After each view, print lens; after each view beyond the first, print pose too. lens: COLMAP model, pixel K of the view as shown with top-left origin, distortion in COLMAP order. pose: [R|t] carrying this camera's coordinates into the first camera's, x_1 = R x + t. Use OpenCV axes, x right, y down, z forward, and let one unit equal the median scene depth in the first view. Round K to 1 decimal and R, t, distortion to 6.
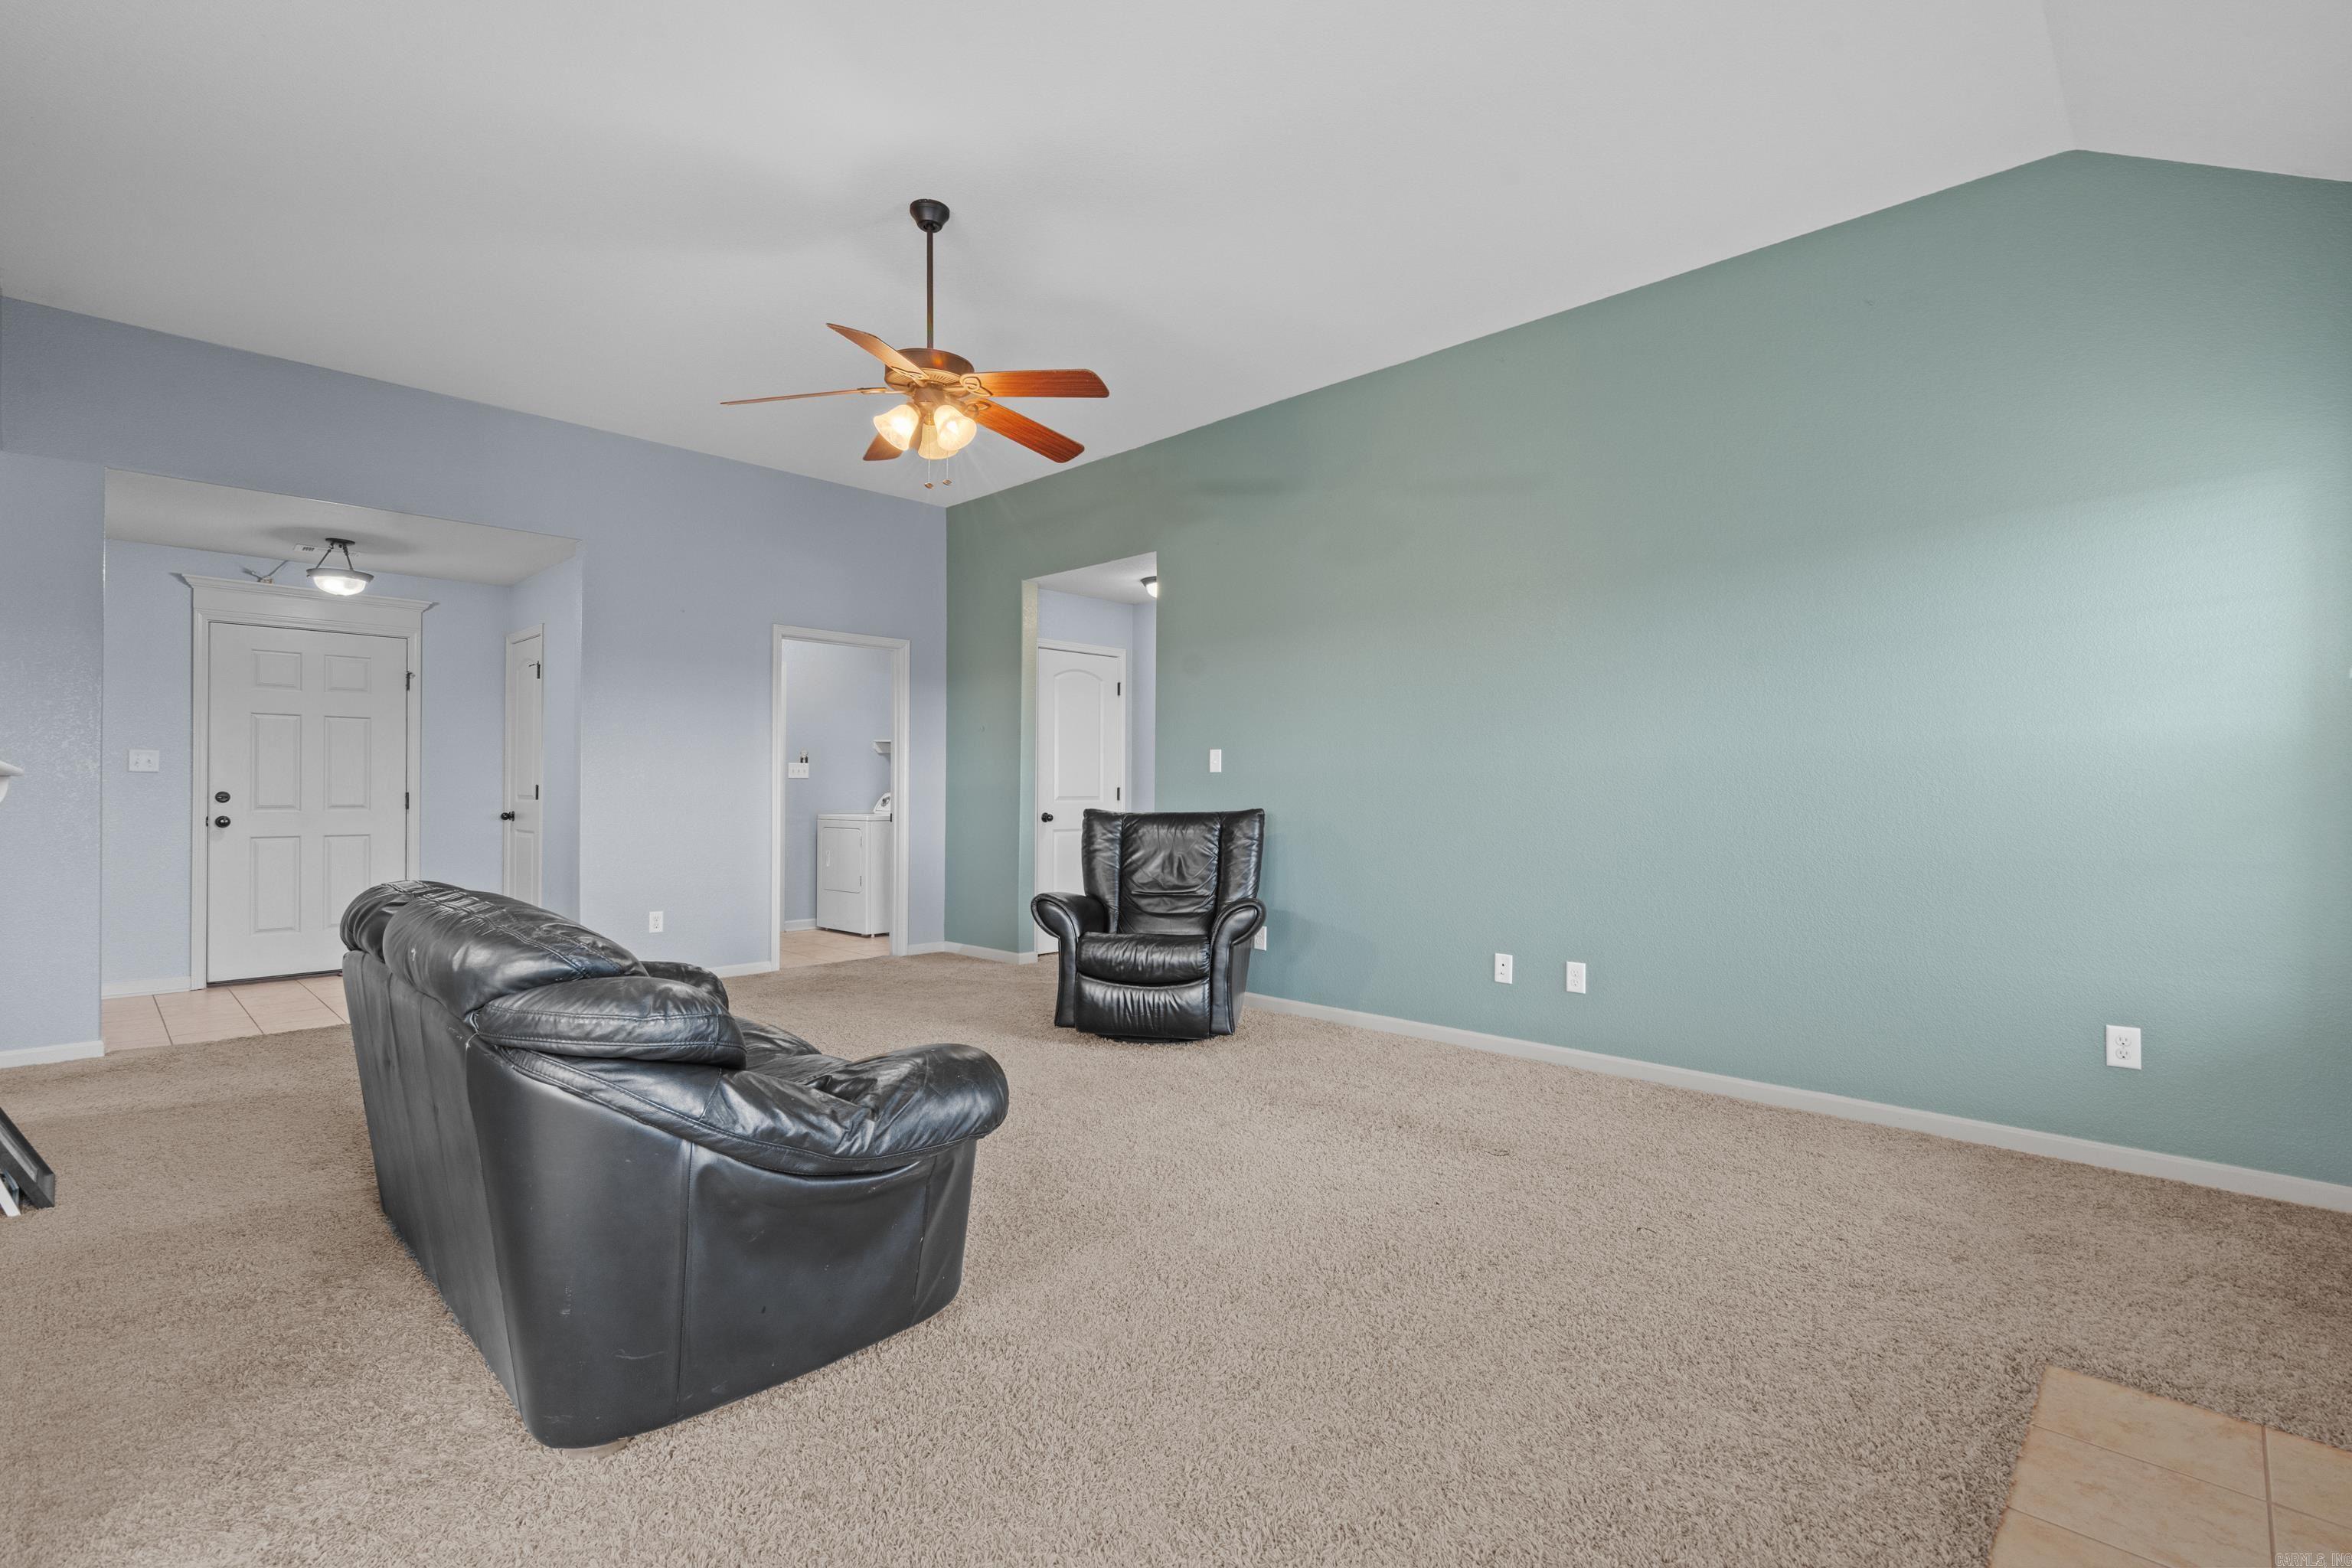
lens RADIAL K [[1070.3, 0, 1164.0], [0, 1070.3, 784.2], [0, 0, 1]] dist [-0.003166, 0.000561]
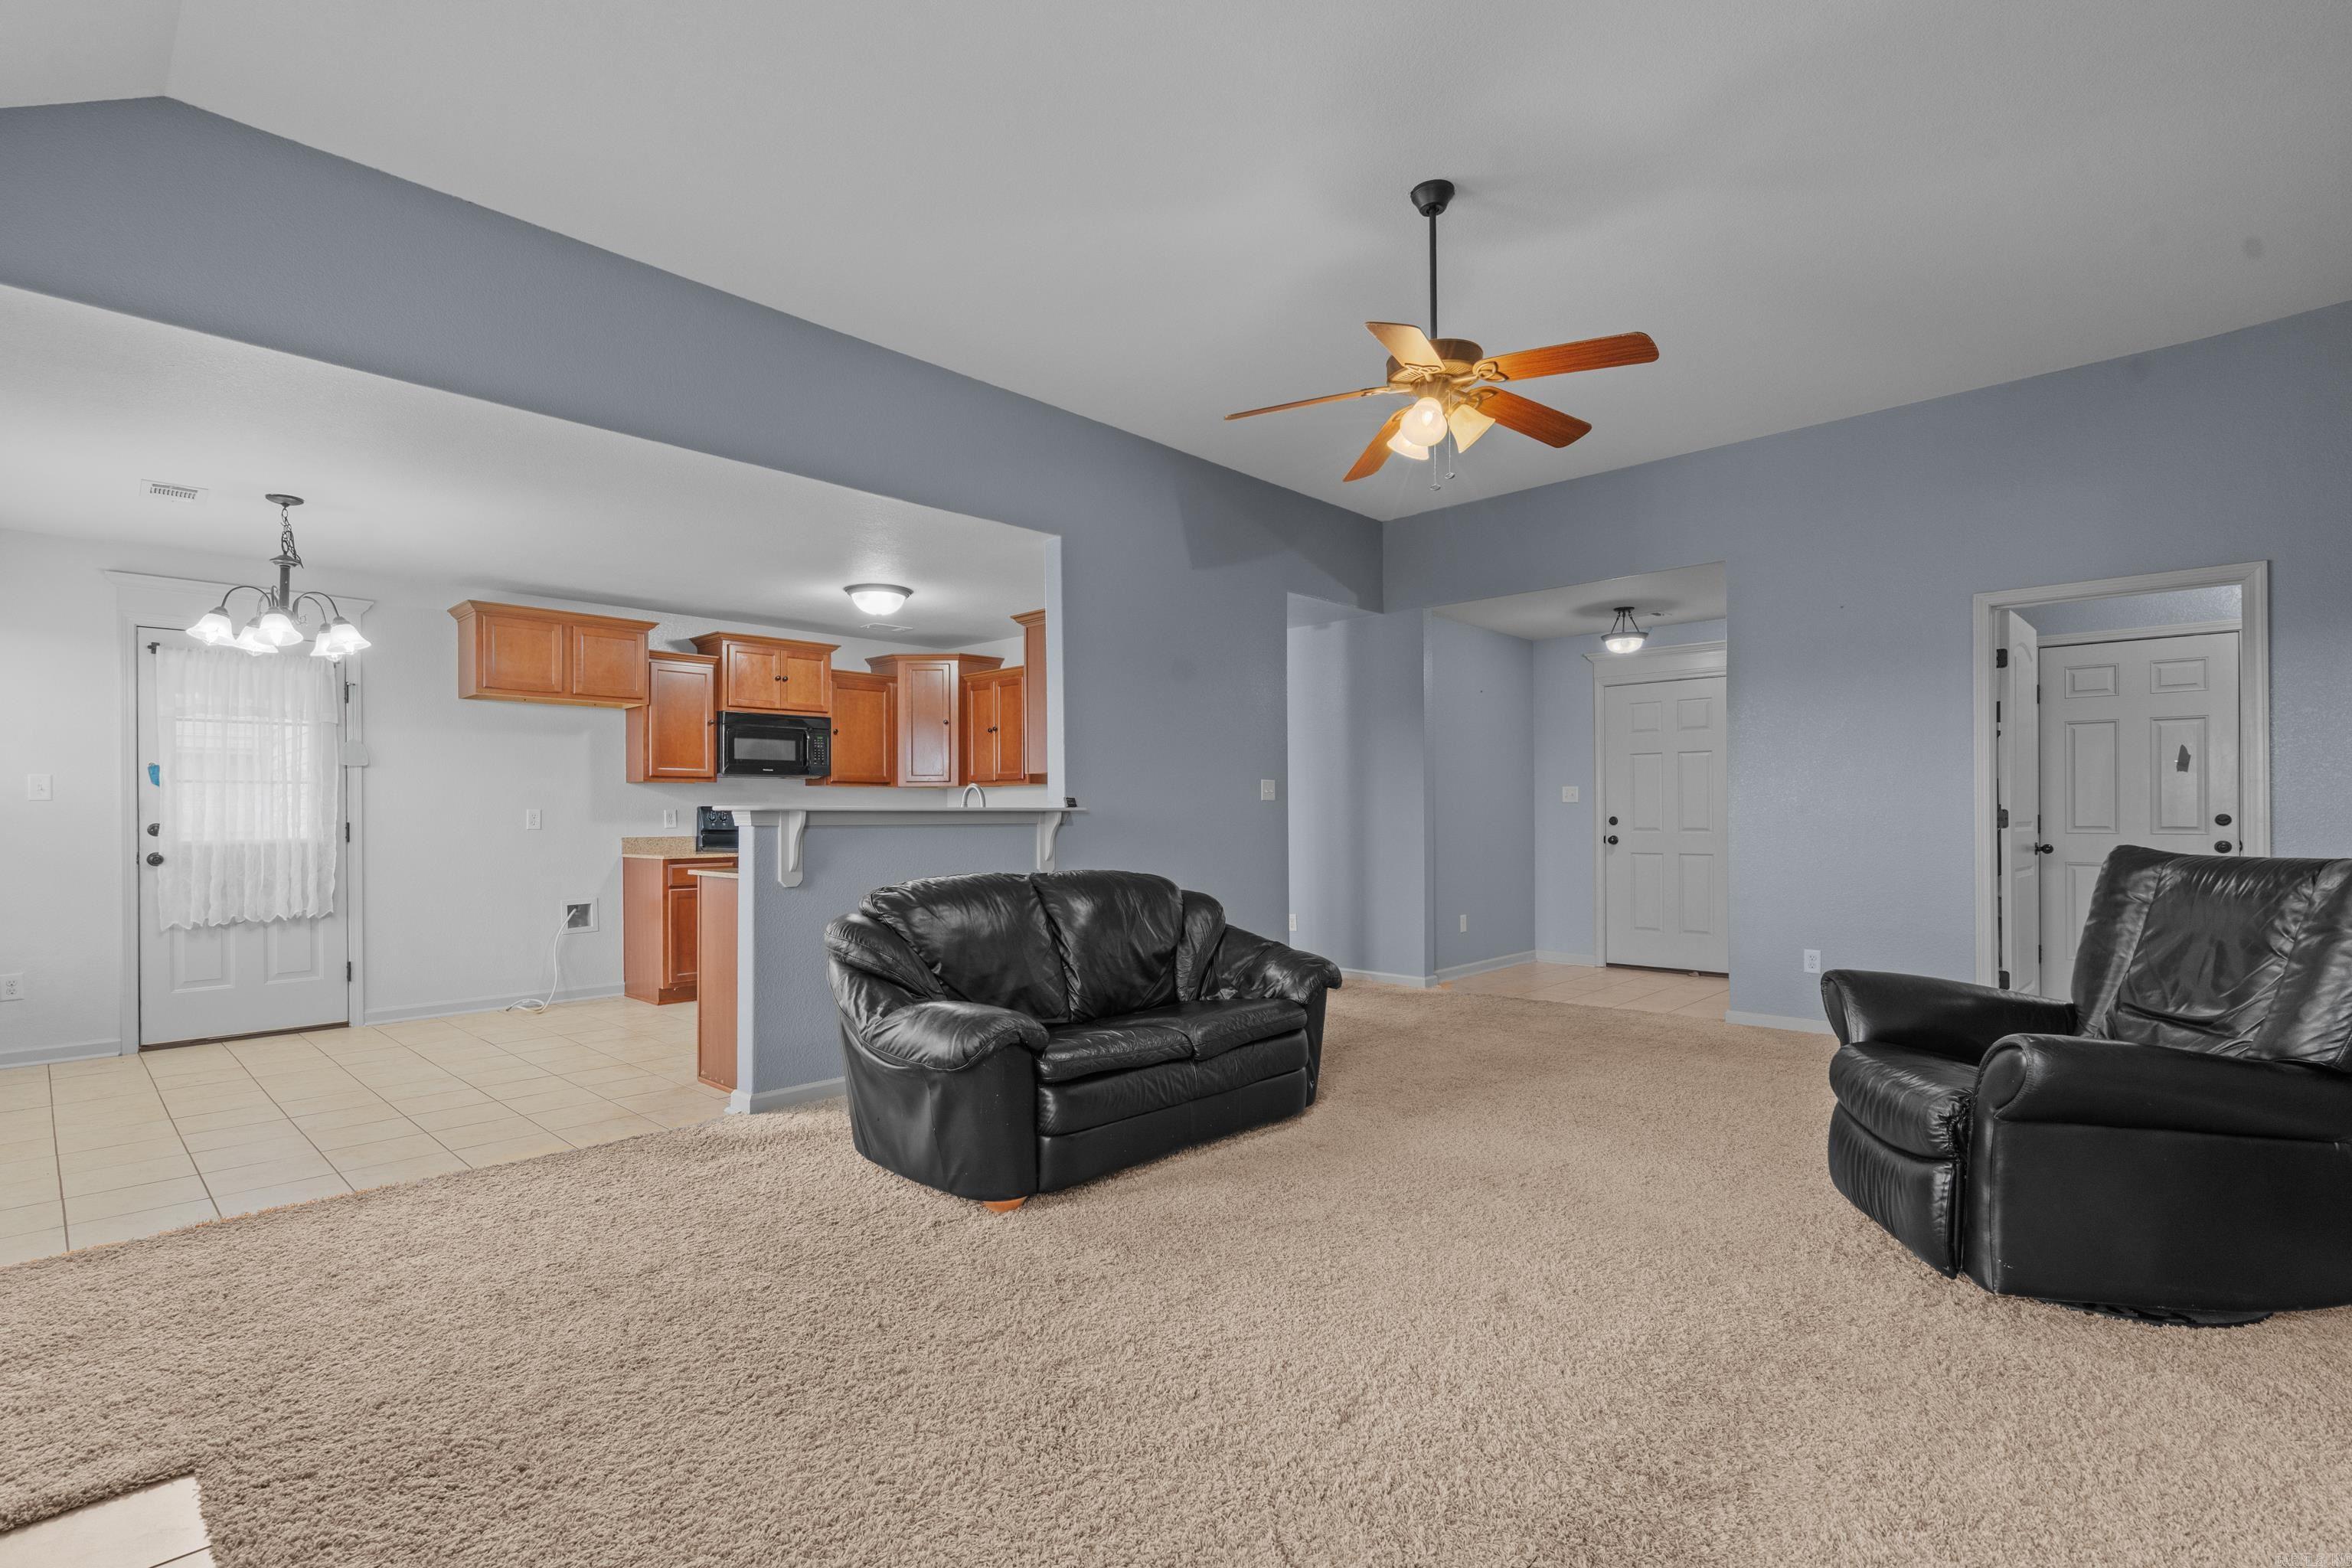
lens RADIAL K [[1070.3, 0, 1154.9], [0, 1070.3, 803.6], [0, 0, 1]] dist [-0.003166, 0.000561]
pose [[0.011406, -0.011381, -0.999870, 0.571359], [0.010954, 0.999877, -0.011256, -0.000432], [0.999875, -0.010824, 0.011529, 0.601475]]
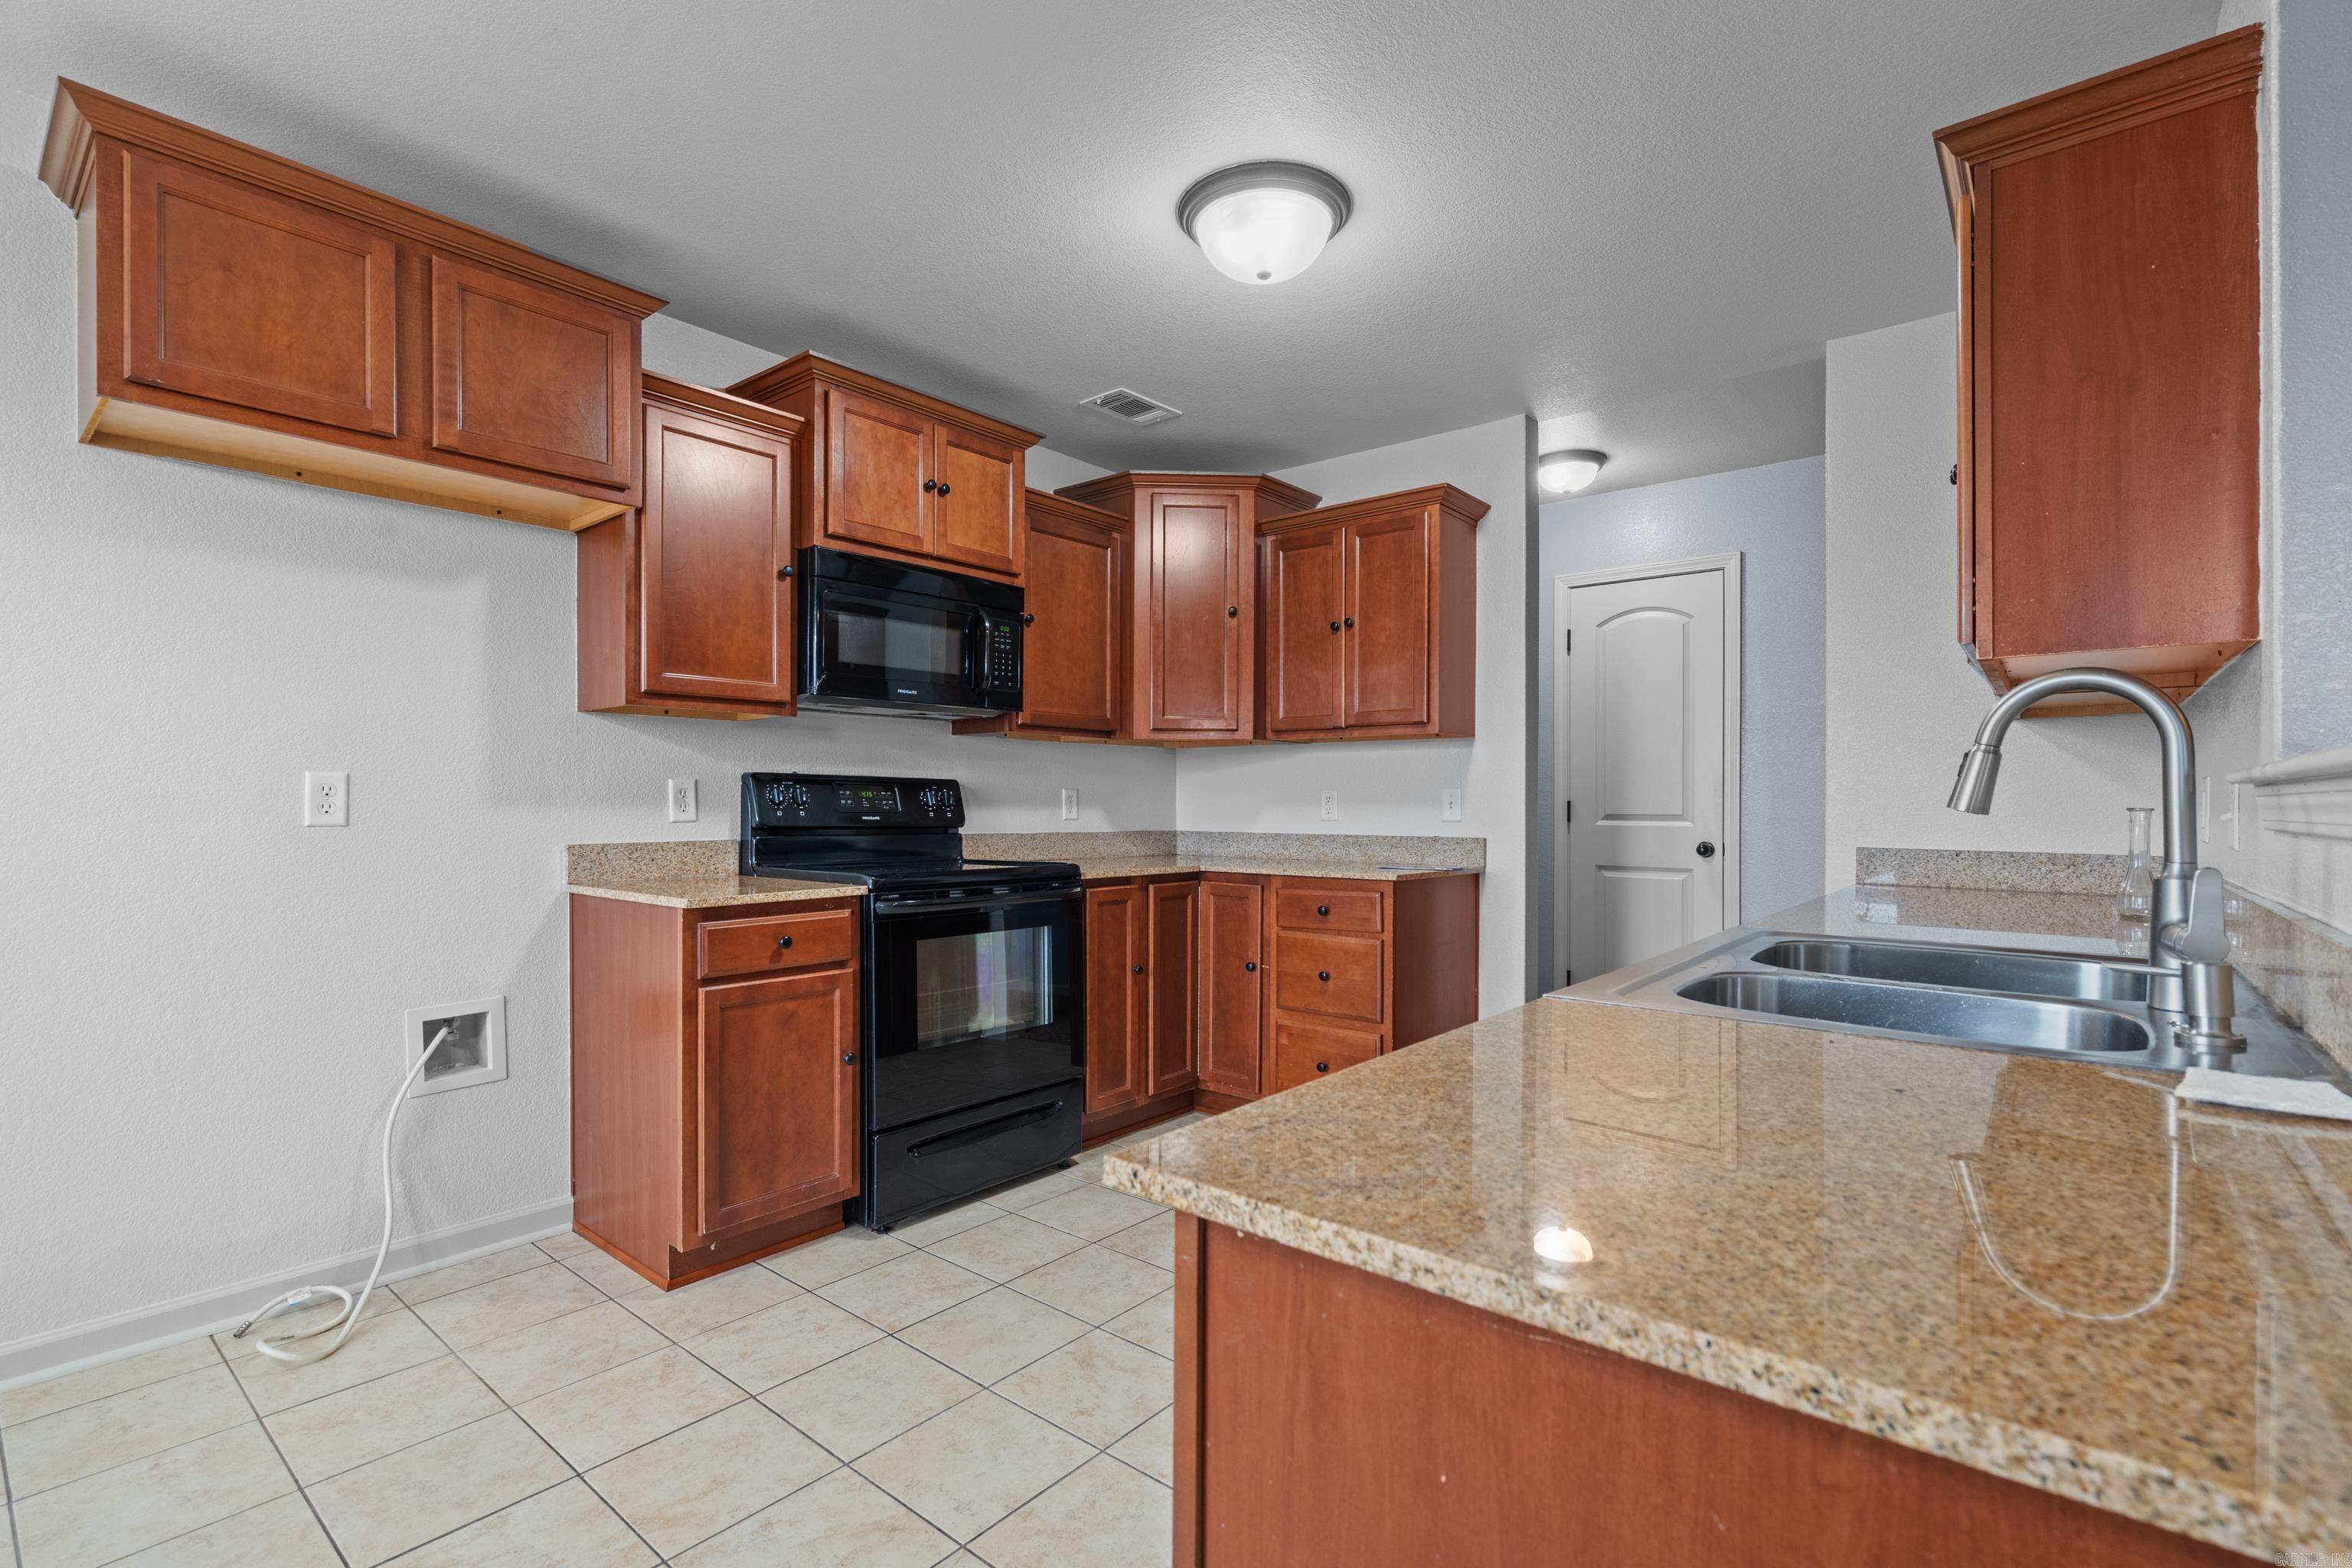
lens RADIAL K [[1070.3, 0, 1175.1], [0, 1070.3, 801.3], [0, 0, 1]] dist [-0.003166, 0.000561]
pose [[0.071904, -0.001193, -0.997411, -0.329581], [0.004020, 0.999992, -0.000907, -0.001428], [0.997403, -0.003945, 0.071908, 0.160109]]
